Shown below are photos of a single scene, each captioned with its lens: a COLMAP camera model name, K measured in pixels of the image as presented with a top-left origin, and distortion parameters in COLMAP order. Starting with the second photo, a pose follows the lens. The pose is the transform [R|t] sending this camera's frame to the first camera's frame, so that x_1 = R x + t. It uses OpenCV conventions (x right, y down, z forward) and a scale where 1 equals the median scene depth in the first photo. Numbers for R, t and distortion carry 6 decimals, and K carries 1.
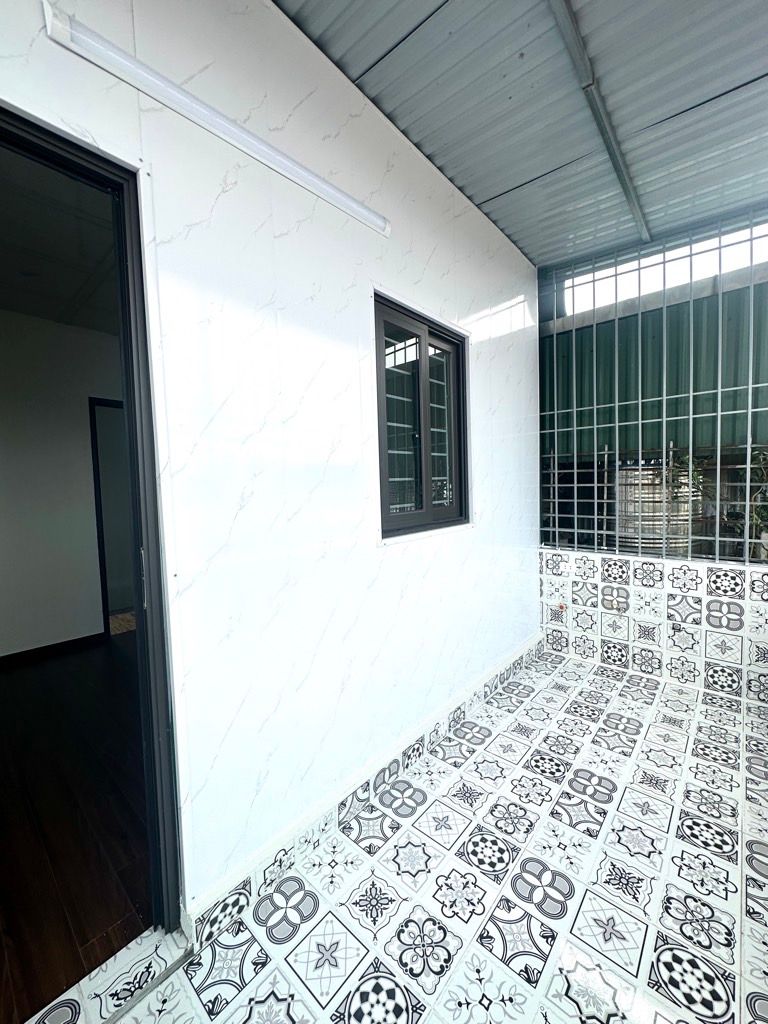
lens RADIAL K [[409.5, 0, 382.5], [0, 409.5, 508.1], [0, 0, 1]] dist [-0.000001, -0.000008]
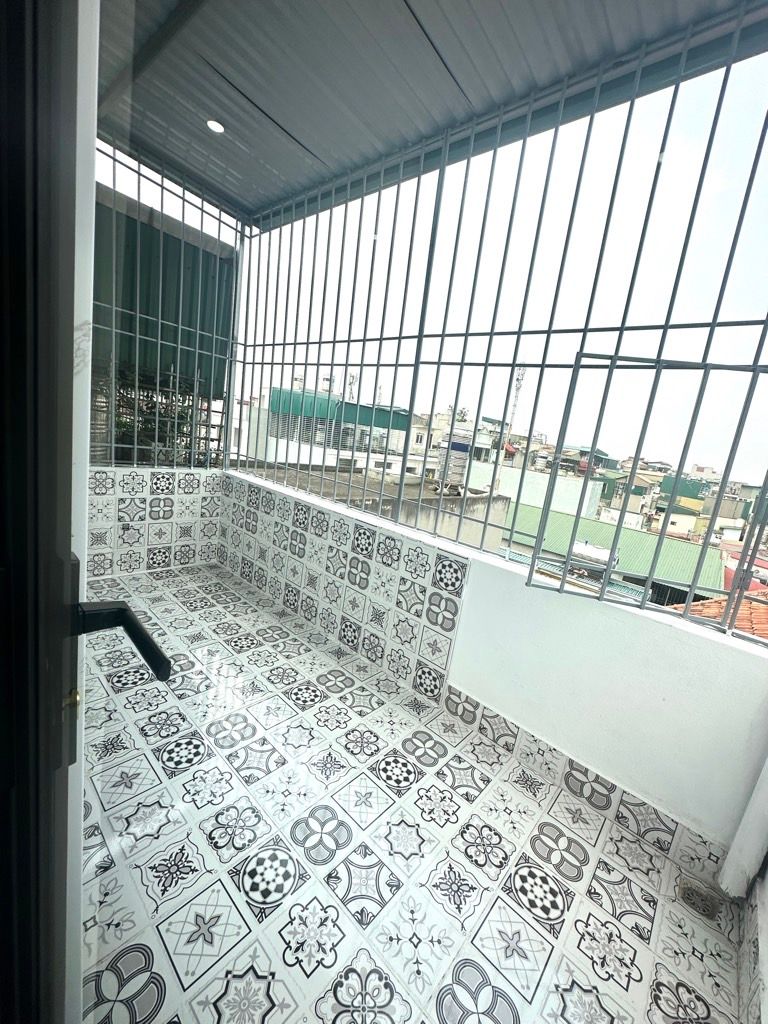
lens RADIAL K [[409.5, 0, 382.5], [0, 409.5, 508.1], [0, 0, 1]] dist [-0.000001, -0.000008]
pose [[-0.002310, -0.164586, 0.986360, -0.479375], [-0.096382, 0.981807, 0.163600, -0.015941], [-0.995342, -0.094689, -0.018131, 0.395431]]
